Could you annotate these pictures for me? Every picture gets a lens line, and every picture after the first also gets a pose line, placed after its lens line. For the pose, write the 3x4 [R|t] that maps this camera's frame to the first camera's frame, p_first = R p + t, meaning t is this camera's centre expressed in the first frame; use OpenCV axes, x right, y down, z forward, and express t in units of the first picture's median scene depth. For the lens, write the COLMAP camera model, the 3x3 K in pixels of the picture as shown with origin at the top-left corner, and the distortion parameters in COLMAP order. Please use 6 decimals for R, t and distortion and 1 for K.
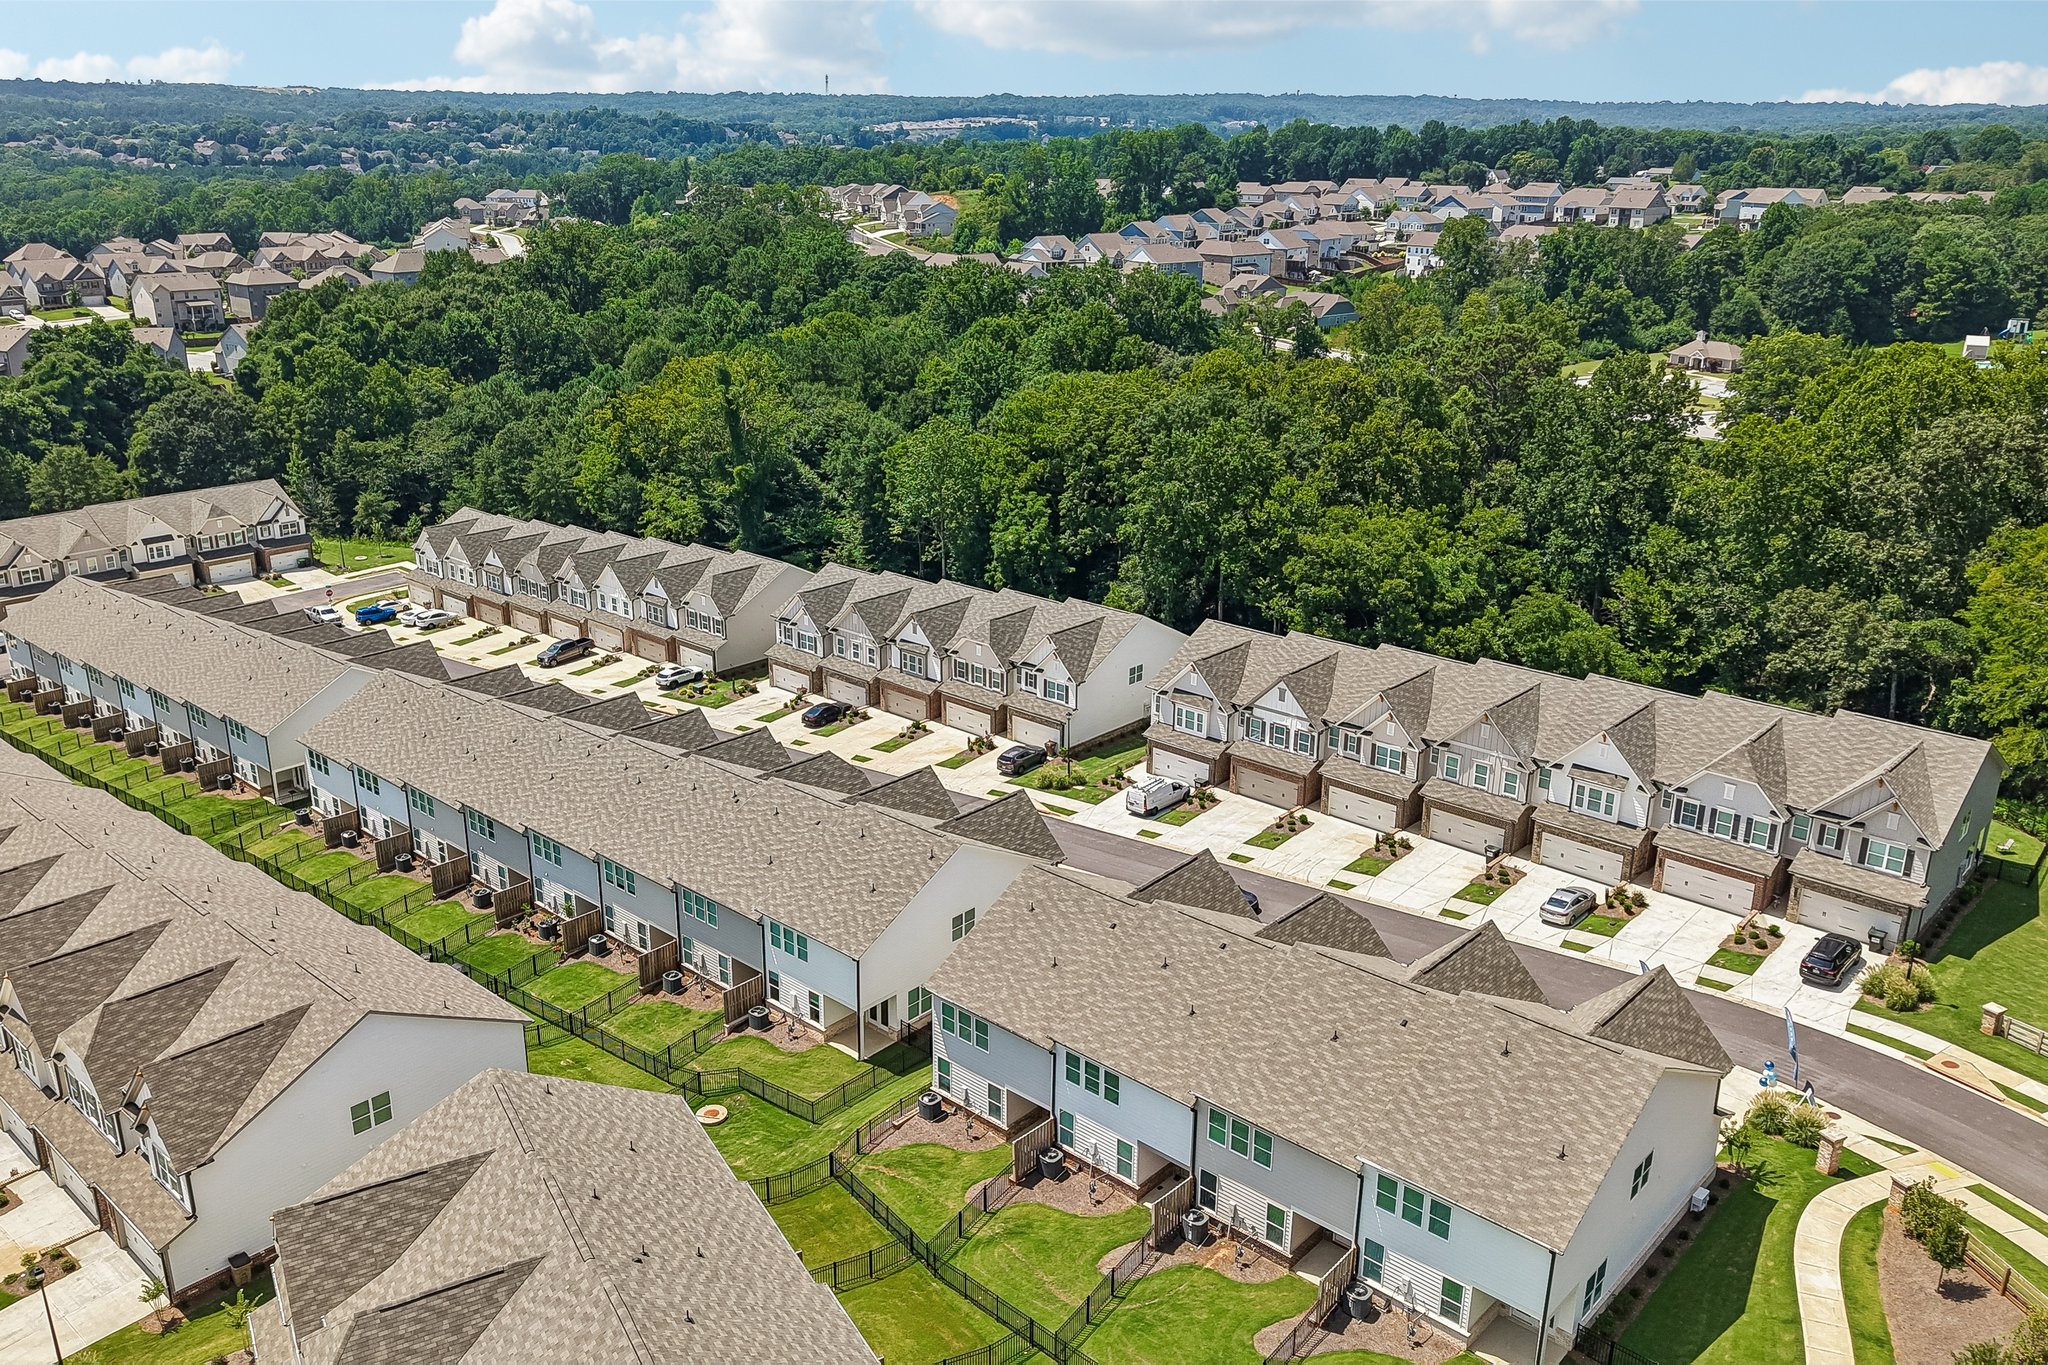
lens RADIAL K [[1608.5, 0, 1024.0], [0, 1608.5, 682.5], [0, 0, 1]] dist [0.041270, -0.056502]
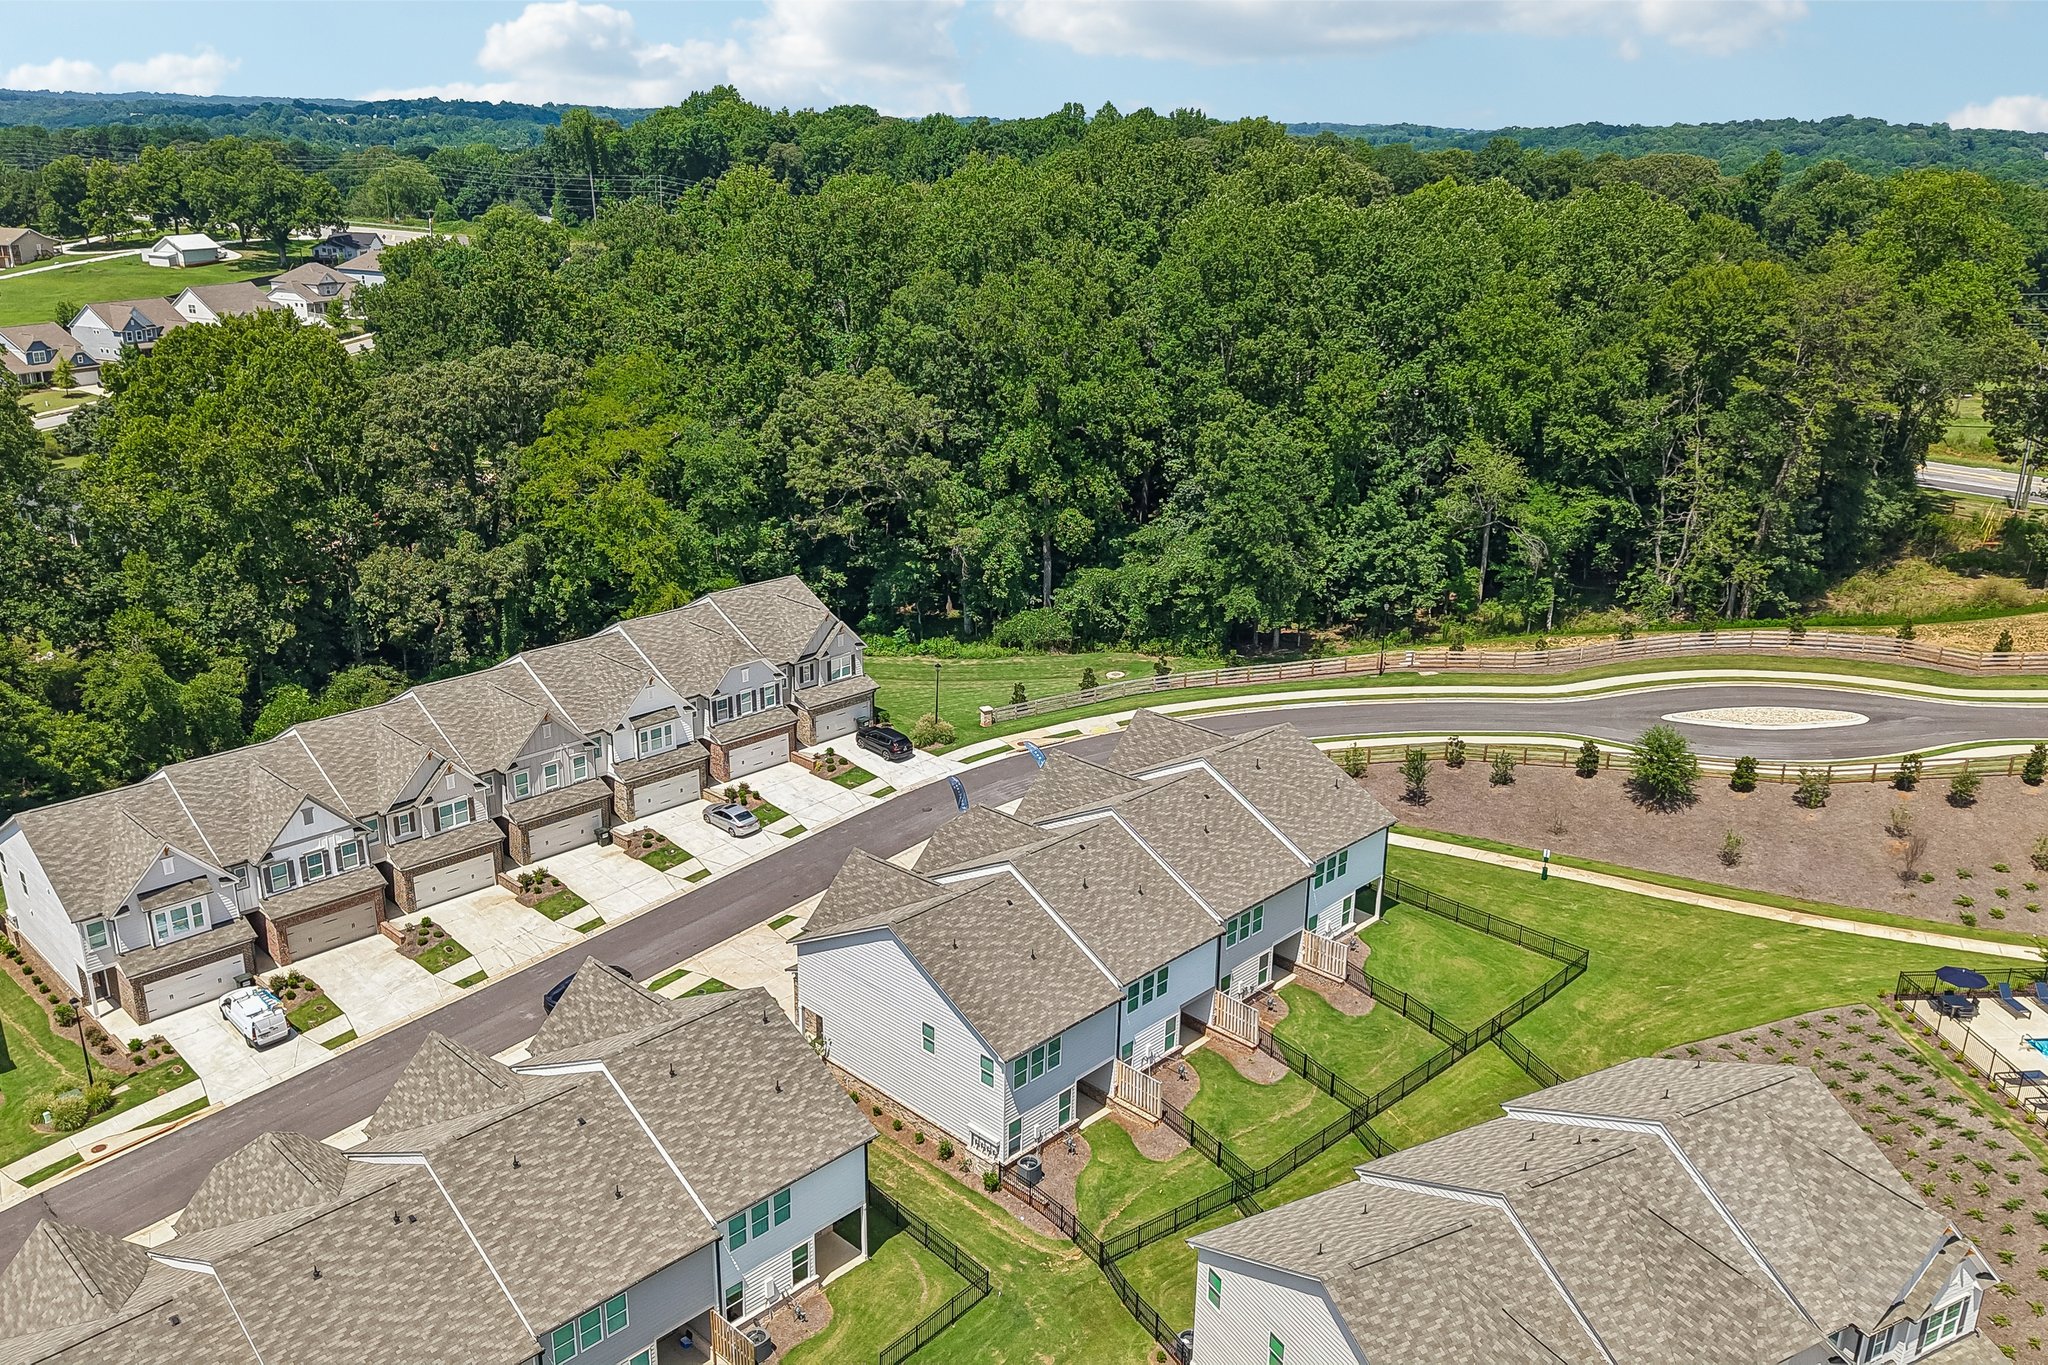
lens RADIAL K [[1608.5, 0, 1024.0], [0, 1608.5, 682.5], [0, 0, 1]] dist [0.041270, -0.056502]
pose [[0.044064, -0.331238, 0.942518, -0.438047], [0.314016, 0.900210, 0.301689, -0.142932], [-0.948395, 0.282672, 0.143681, 0.407539]]
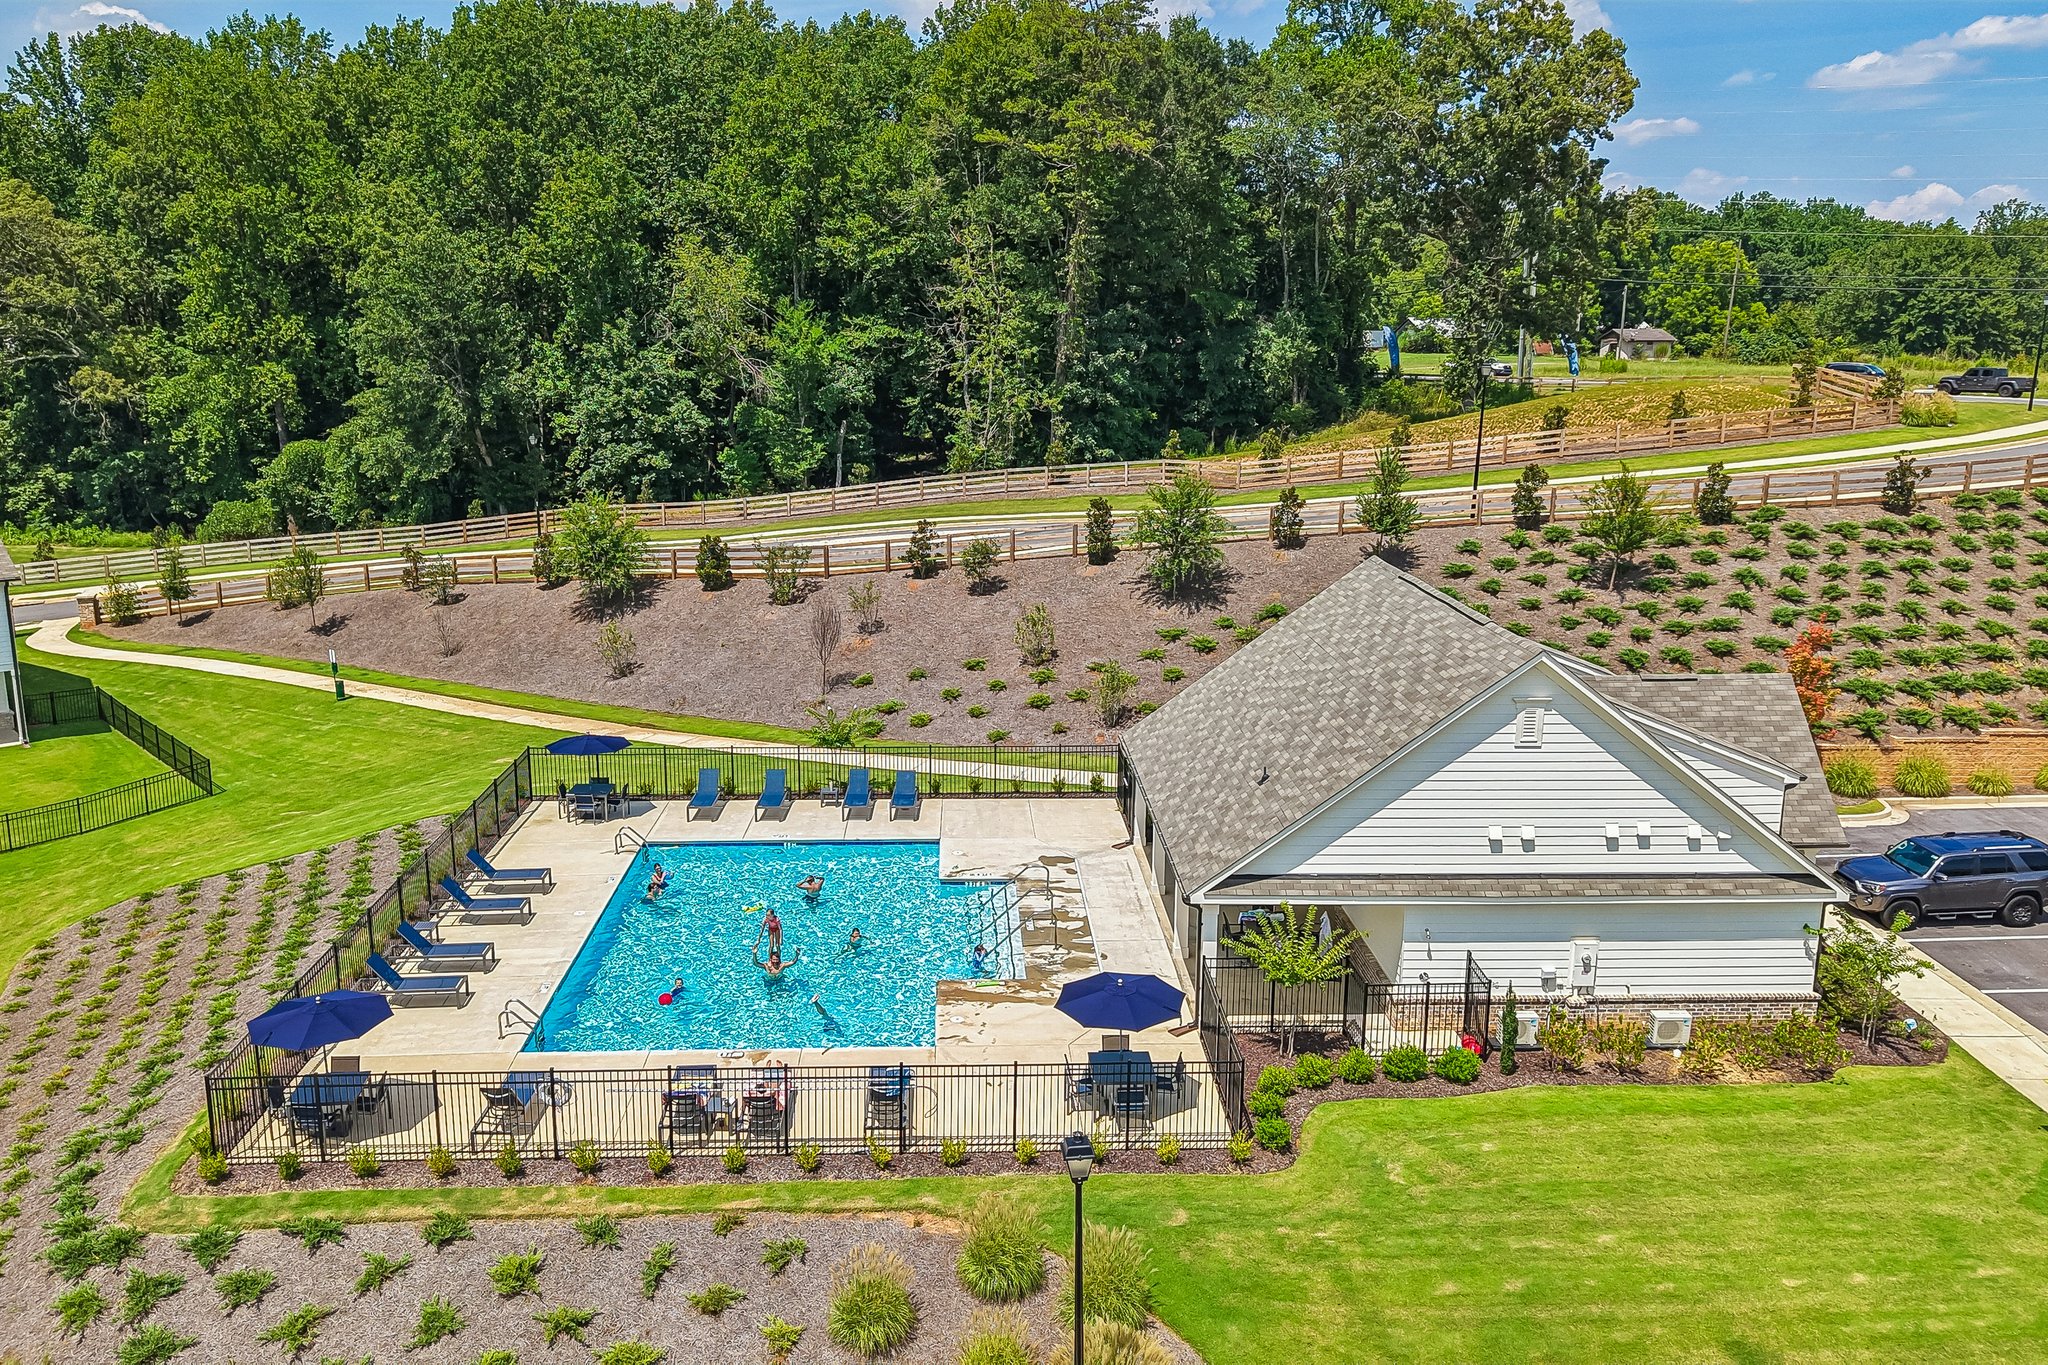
lens RADIAL K [[1608.5, 0, 1024.0], [0, 1608.5, 682.5], [0, 0, 1]] dist [0.041270, -0.056502]
pose [[0.082622, -0.232869, 0.968992, -0.240342], [0.315059, 0.928552, 0.196287, 0.156217], [-0.945469, 0.289072, 0.150087, 0.093521]]
